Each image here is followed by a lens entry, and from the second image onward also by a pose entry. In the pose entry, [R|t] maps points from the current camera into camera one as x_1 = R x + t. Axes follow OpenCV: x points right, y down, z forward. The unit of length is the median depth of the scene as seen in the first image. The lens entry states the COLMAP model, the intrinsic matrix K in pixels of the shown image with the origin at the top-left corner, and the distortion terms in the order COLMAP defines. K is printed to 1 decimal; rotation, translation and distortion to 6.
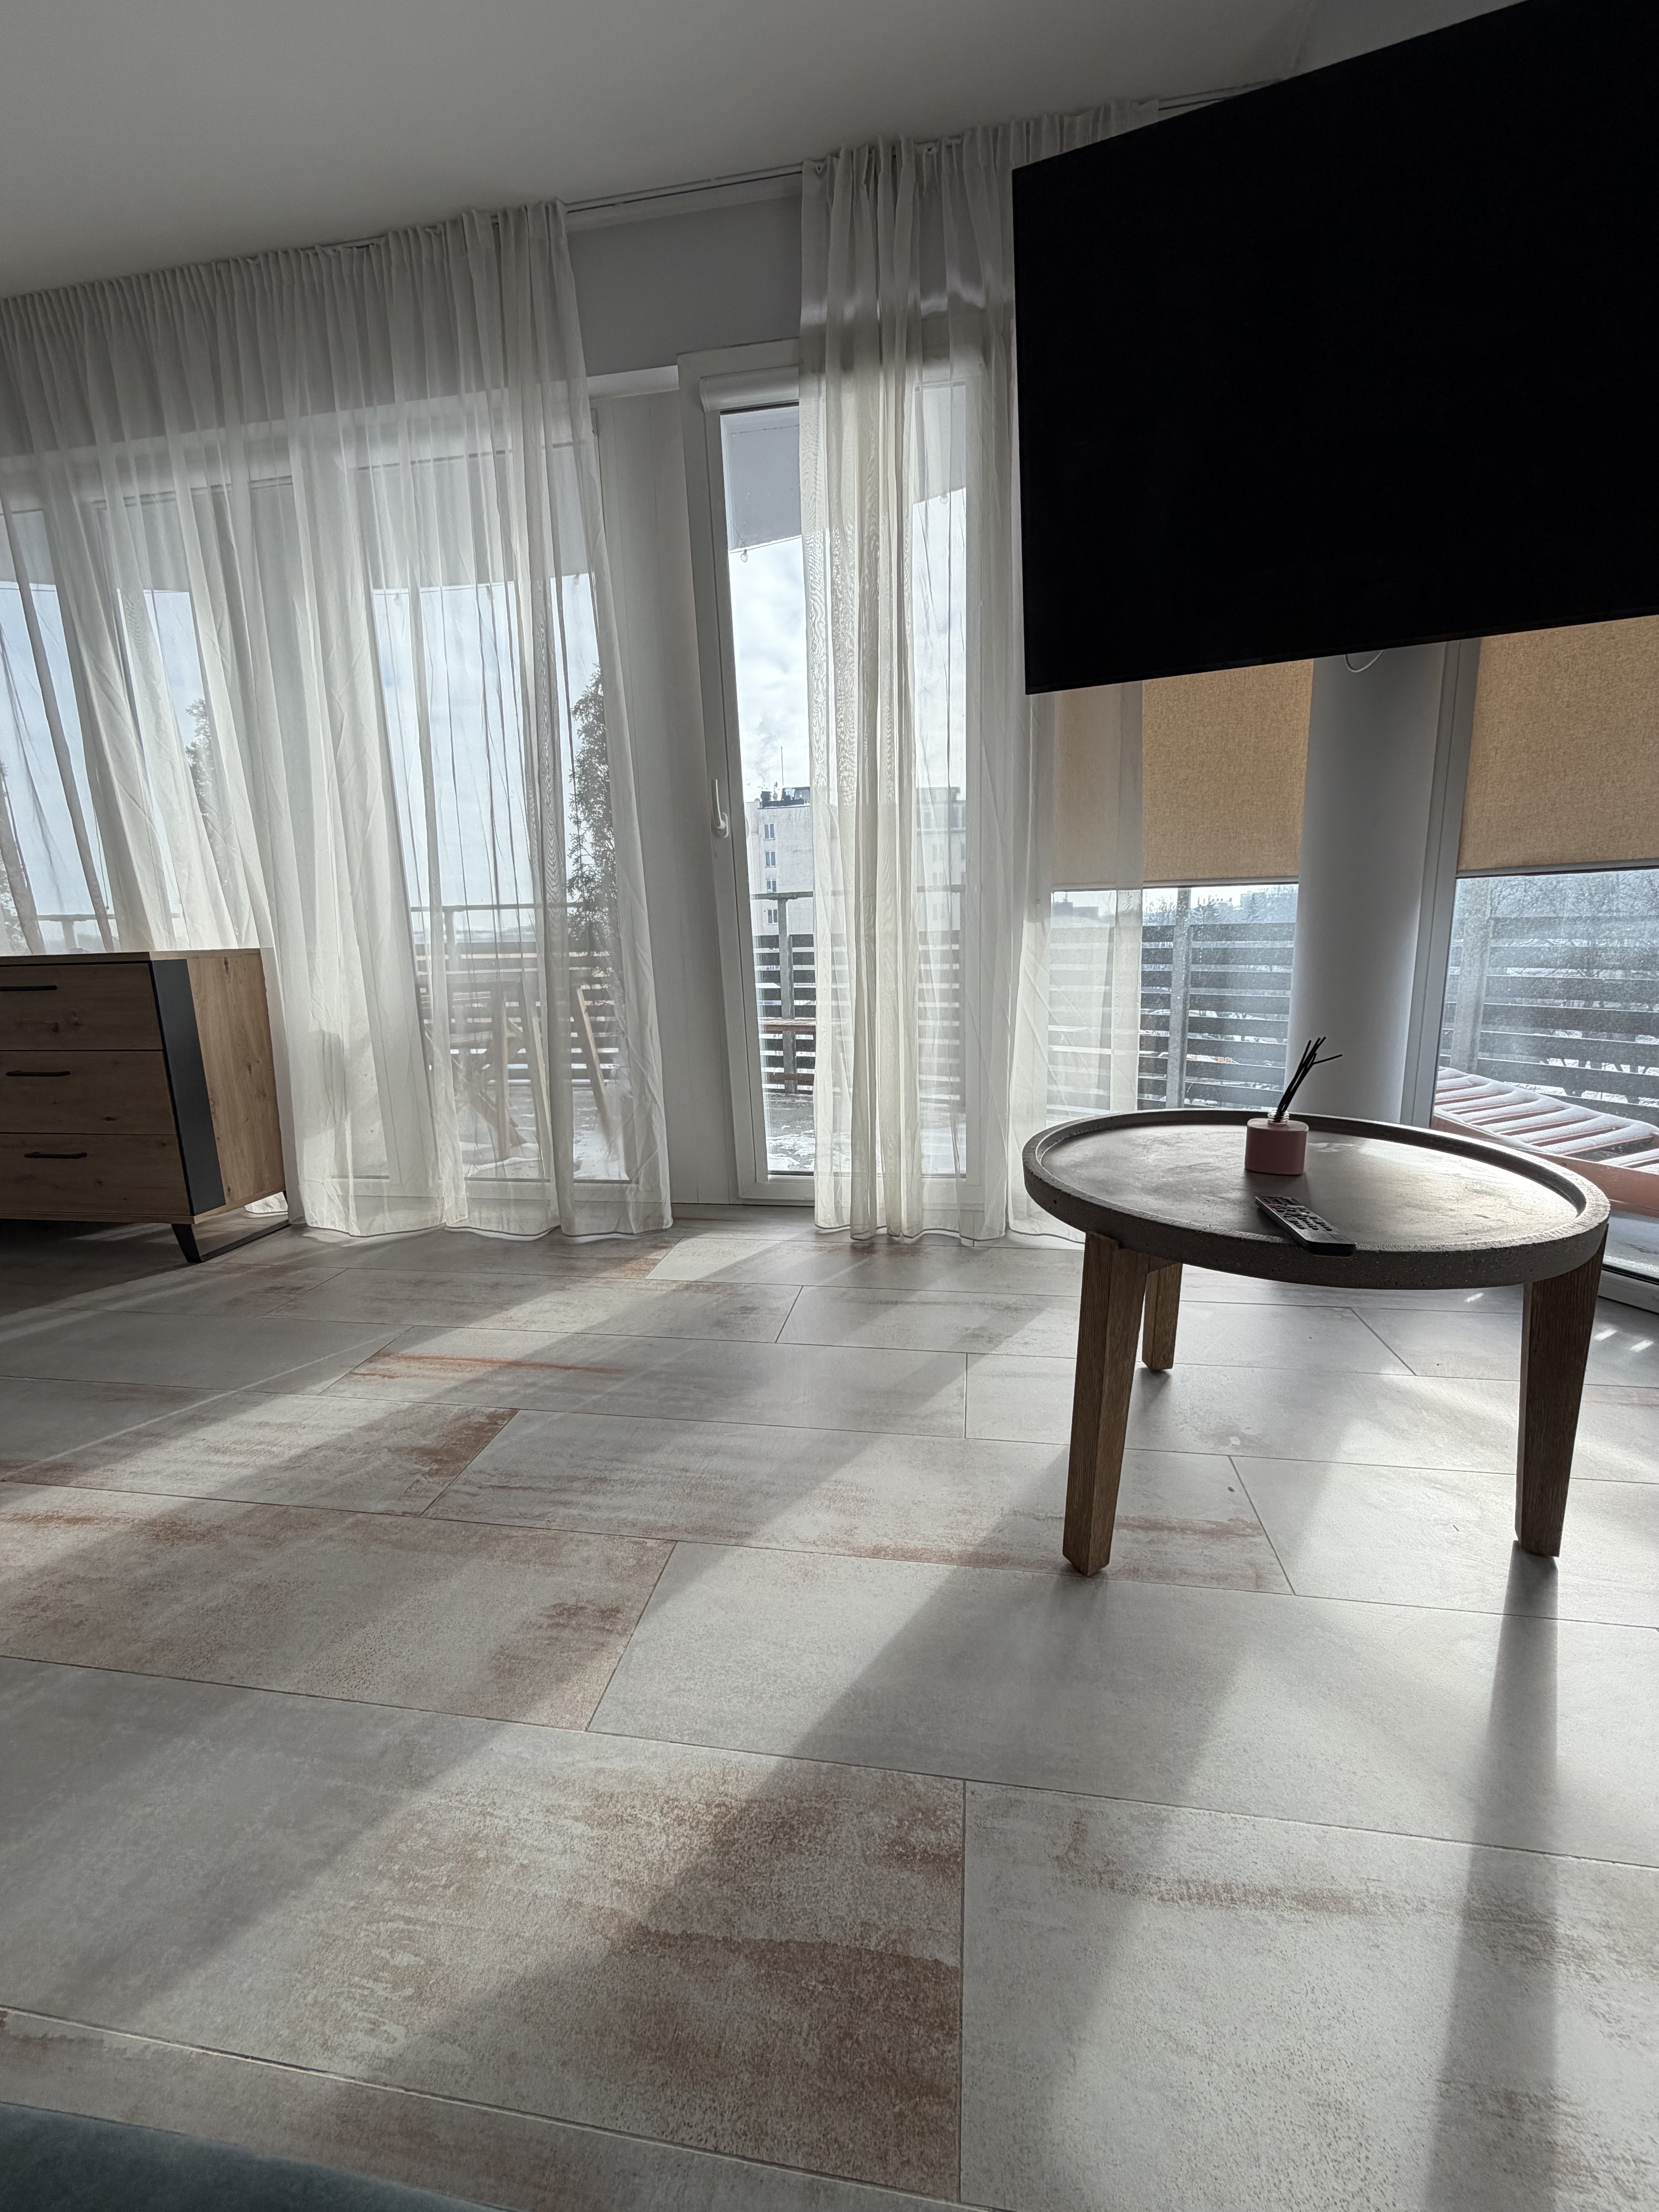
lens RADIAL K [[875.5, 0, 831.6], [0, 875.5, 1100.2], [0, 0, 1]] dist [-0.000344, -0.000505]
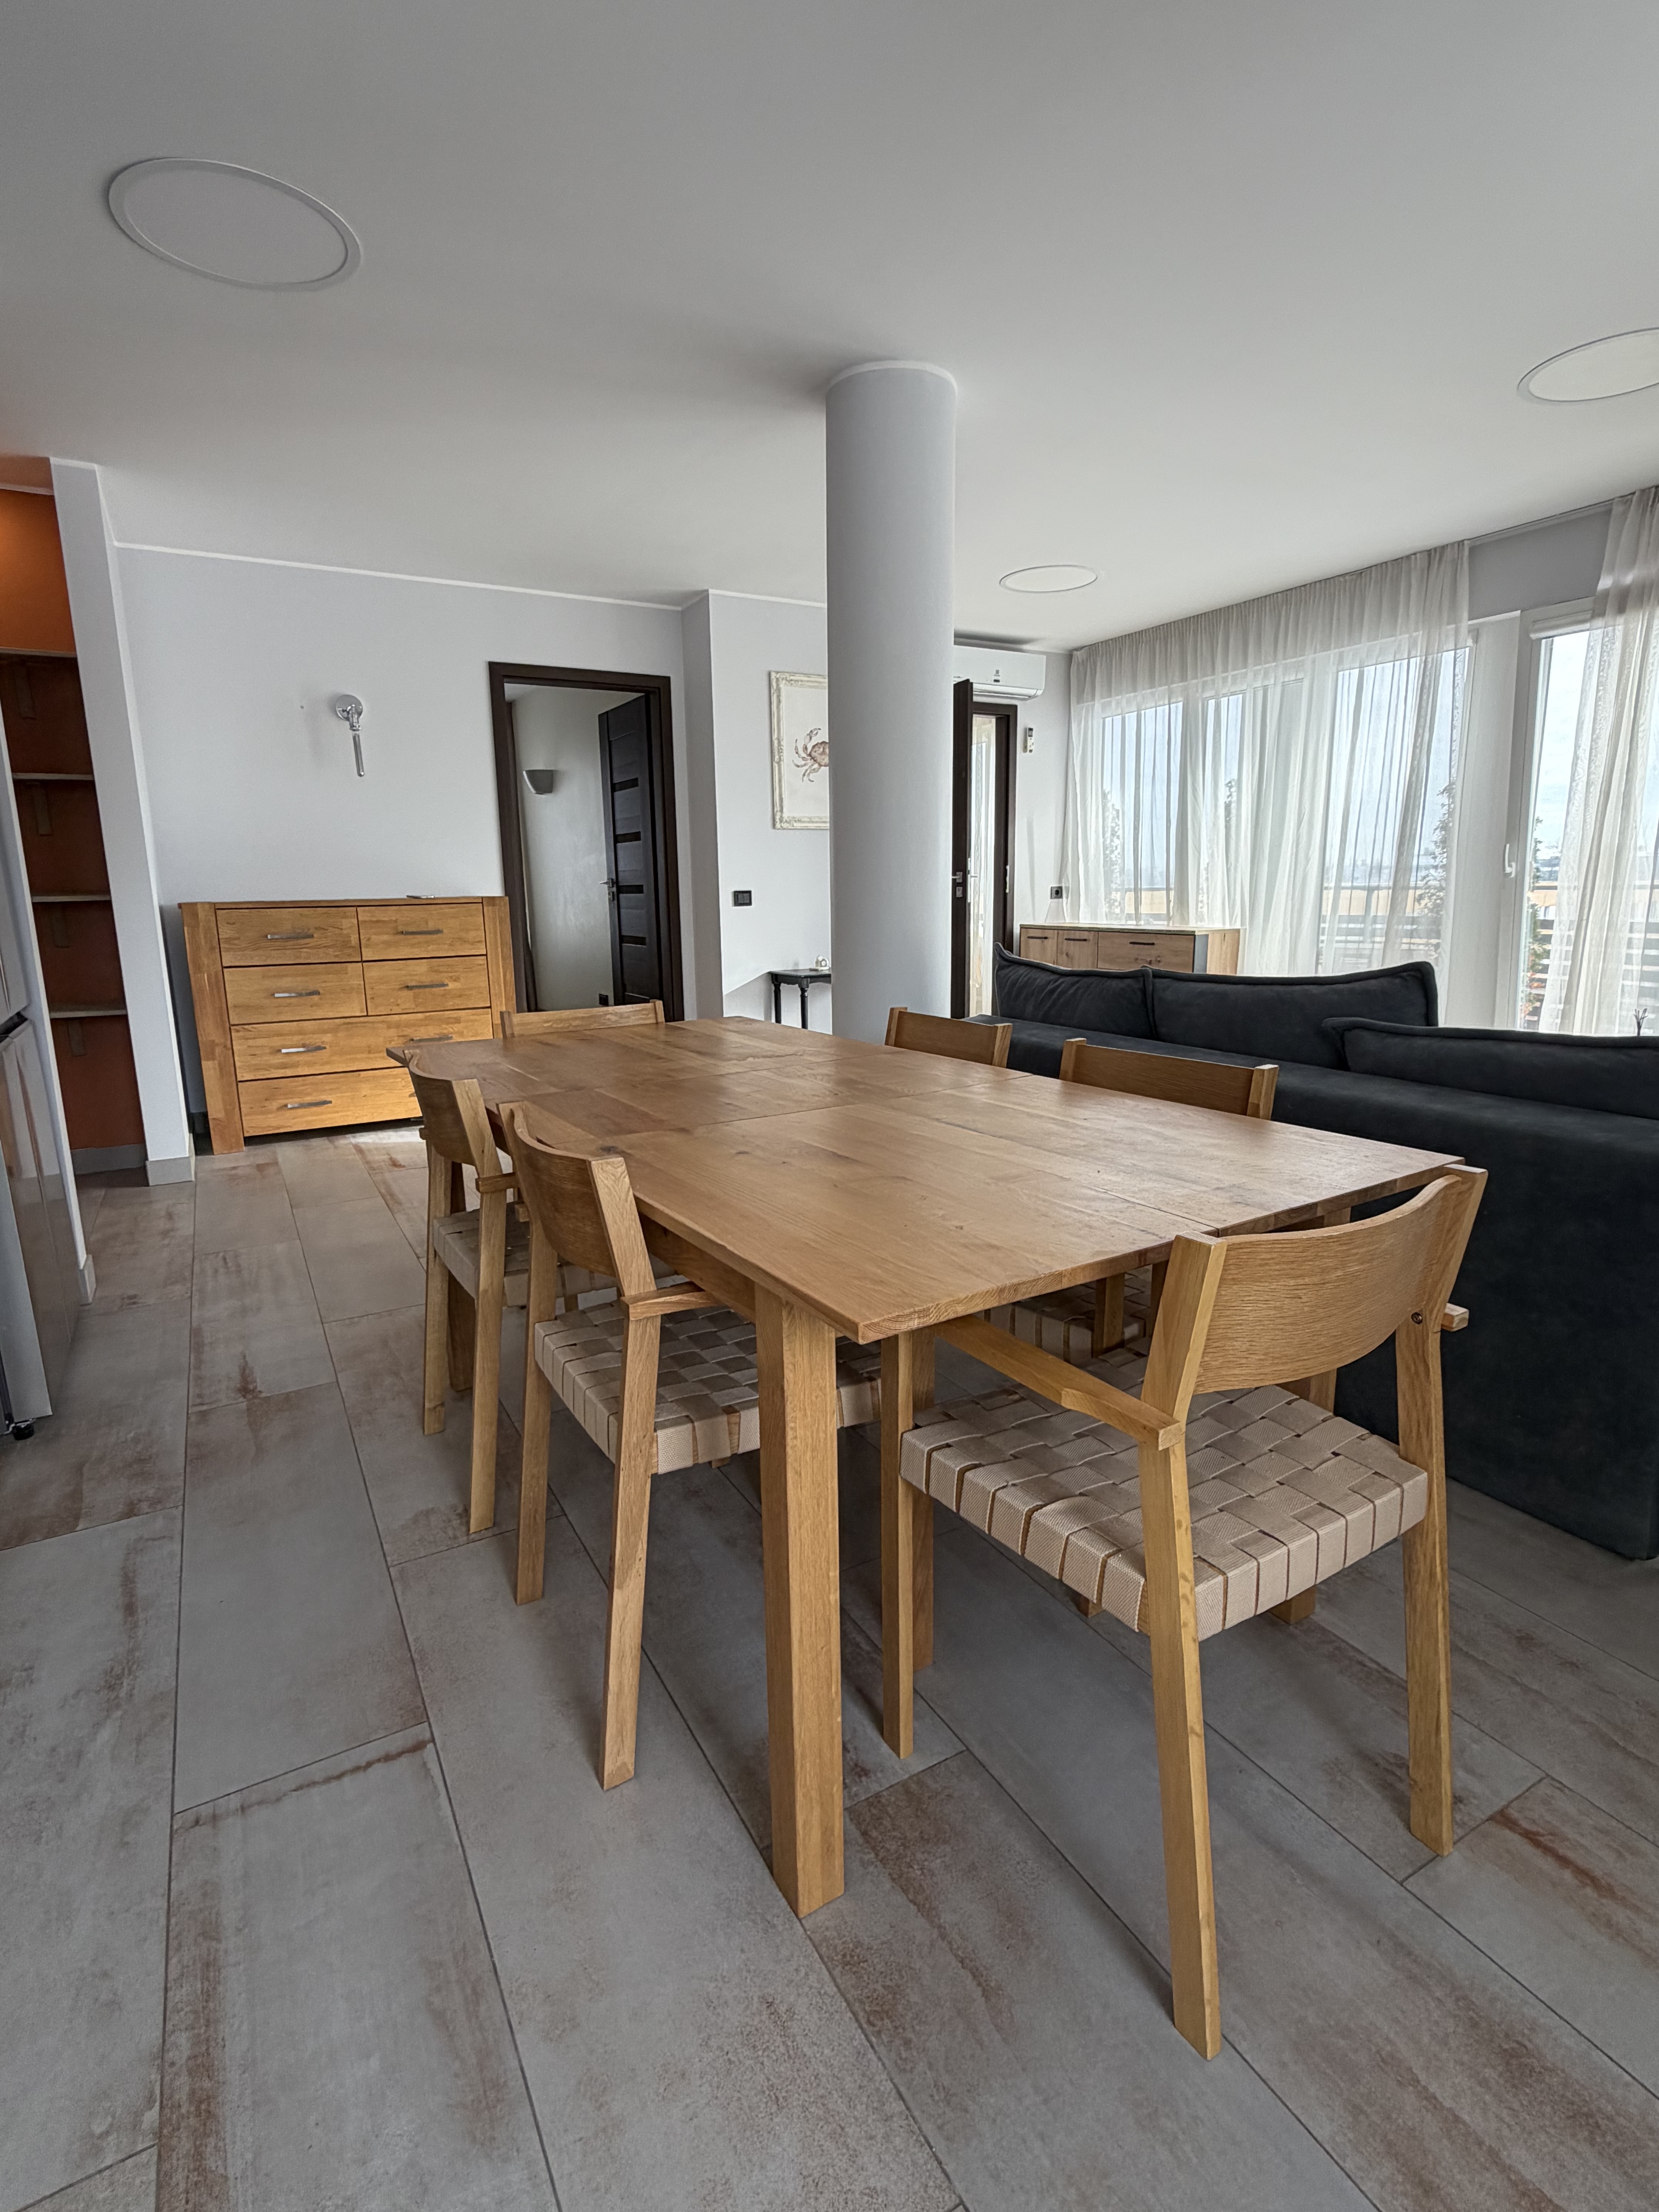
lens RADIAL K [[1101.7, 0, 829.5], [0, 1101.7, 1106.0], [0, 0, 1]] dist [0.001440, 0.000328]
pose [[0.618126, 0.174809, -0.766395, 0.820107], [-0.144376, 0.983621, 0.107911, 0.092640], [0.772706, 0.043947, 0.633241, -1.406491]]
